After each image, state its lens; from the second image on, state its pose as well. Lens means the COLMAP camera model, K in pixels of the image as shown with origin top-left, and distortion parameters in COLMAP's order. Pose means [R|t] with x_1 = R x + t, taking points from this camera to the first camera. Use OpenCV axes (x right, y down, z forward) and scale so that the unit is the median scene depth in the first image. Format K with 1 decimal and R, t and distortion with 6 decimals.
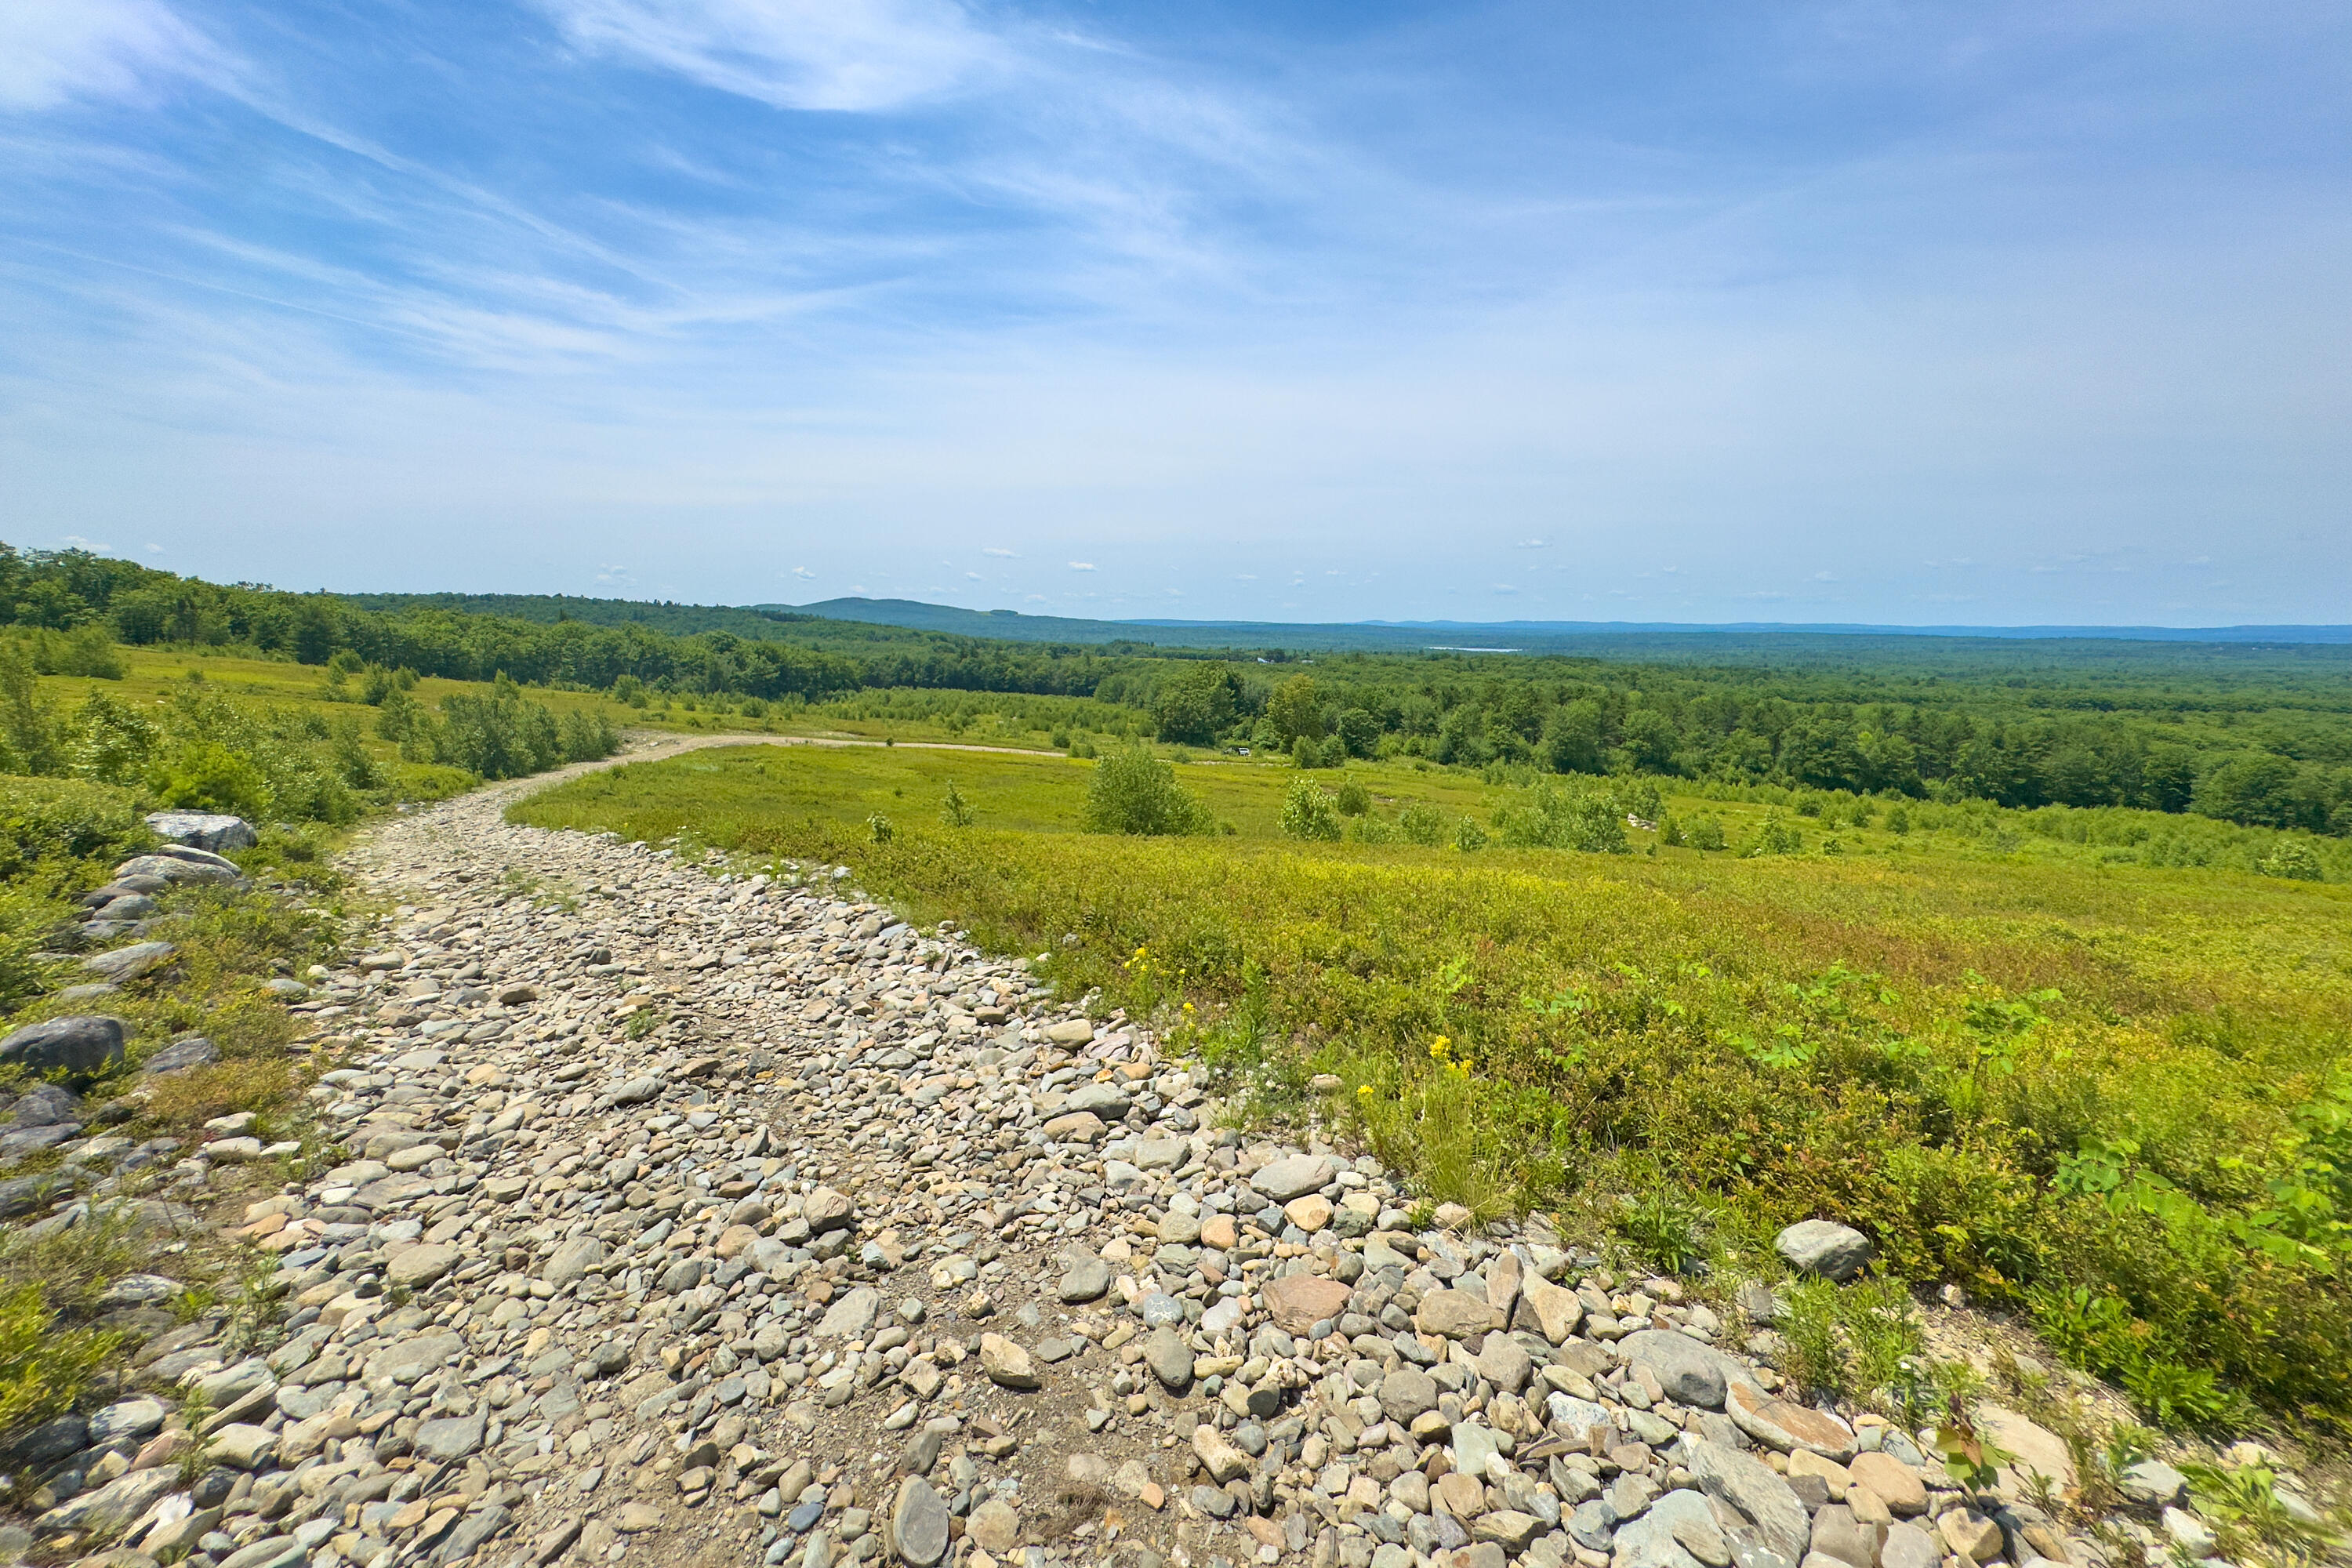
lens RADIAL K [[946.2, 0, 1176.1], [0, 946.2, 684.1], [0, 0, 1]] dist [-0.001731, 0.000226]
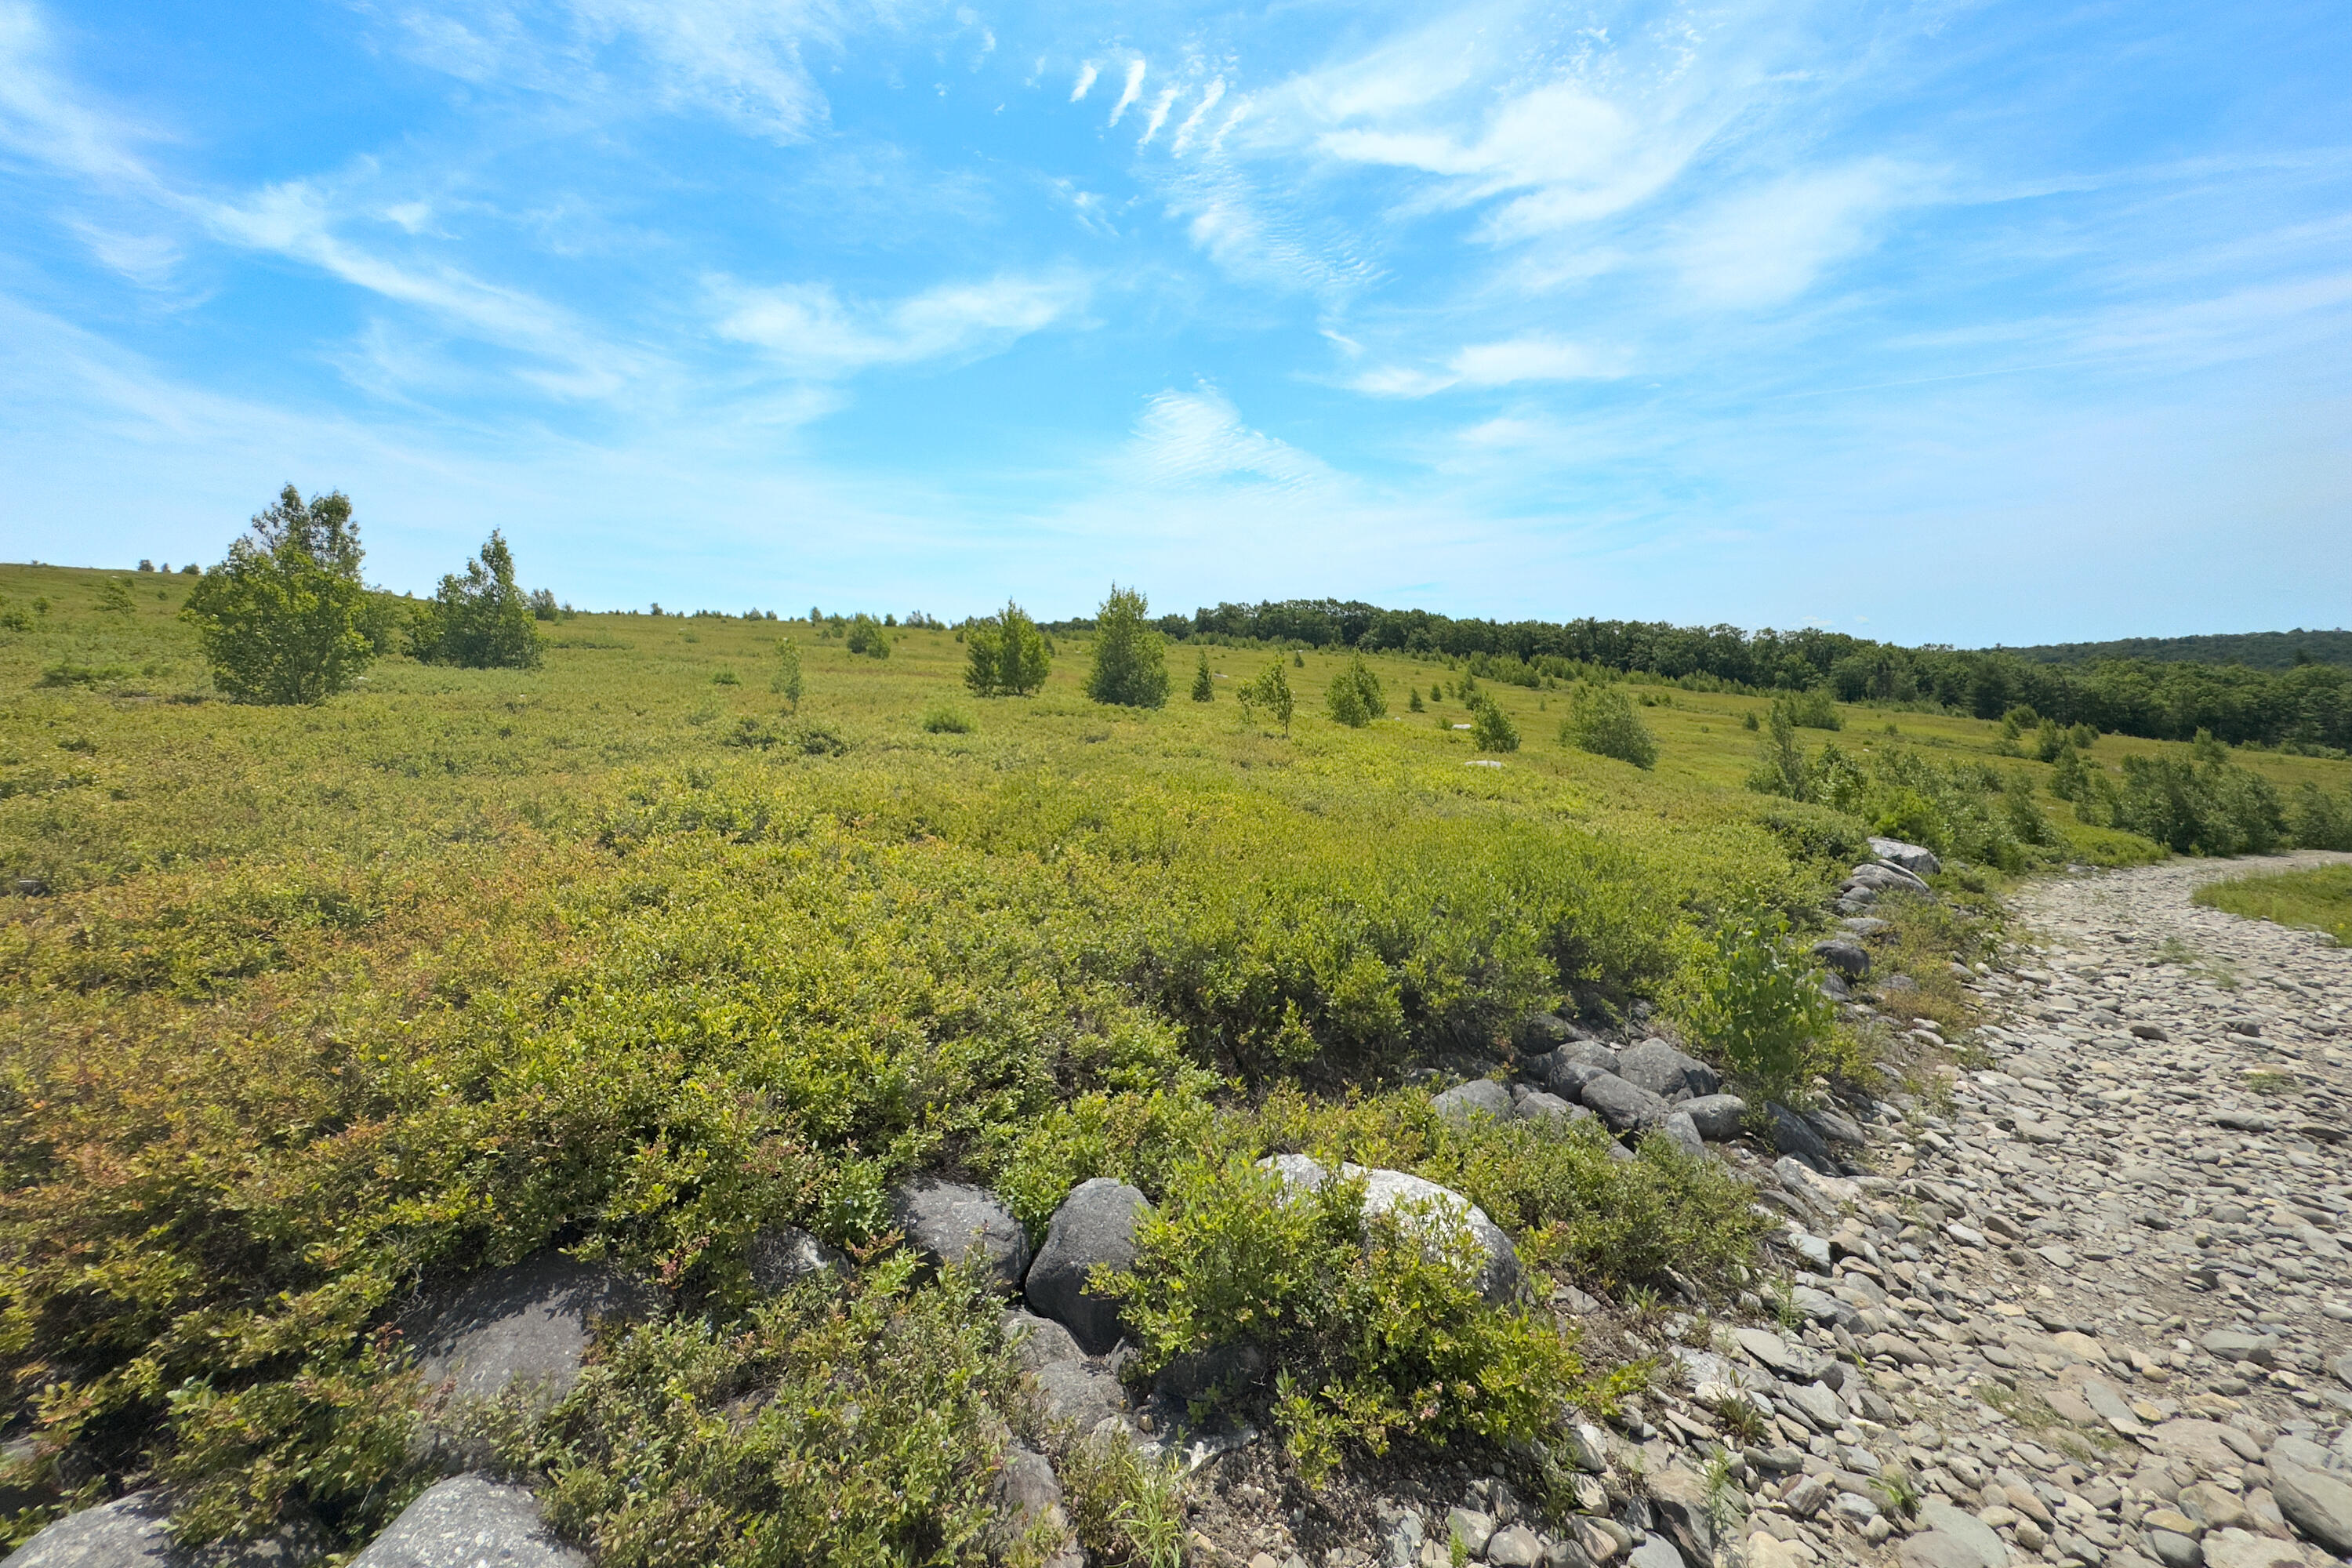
lens RADIAL K [[946.2, 0, 1176.1], [0, 946.2, 684.1], [0, 0, 1]] dist [-0.001731, 0.000226]
pose [[0.120451, -0.027263, -0.992345, 0.069069], [-0.028896, 0.999103, -0.030956, -0.005690], [0.992299, 0.032403, 0.119555, -0.072296]]
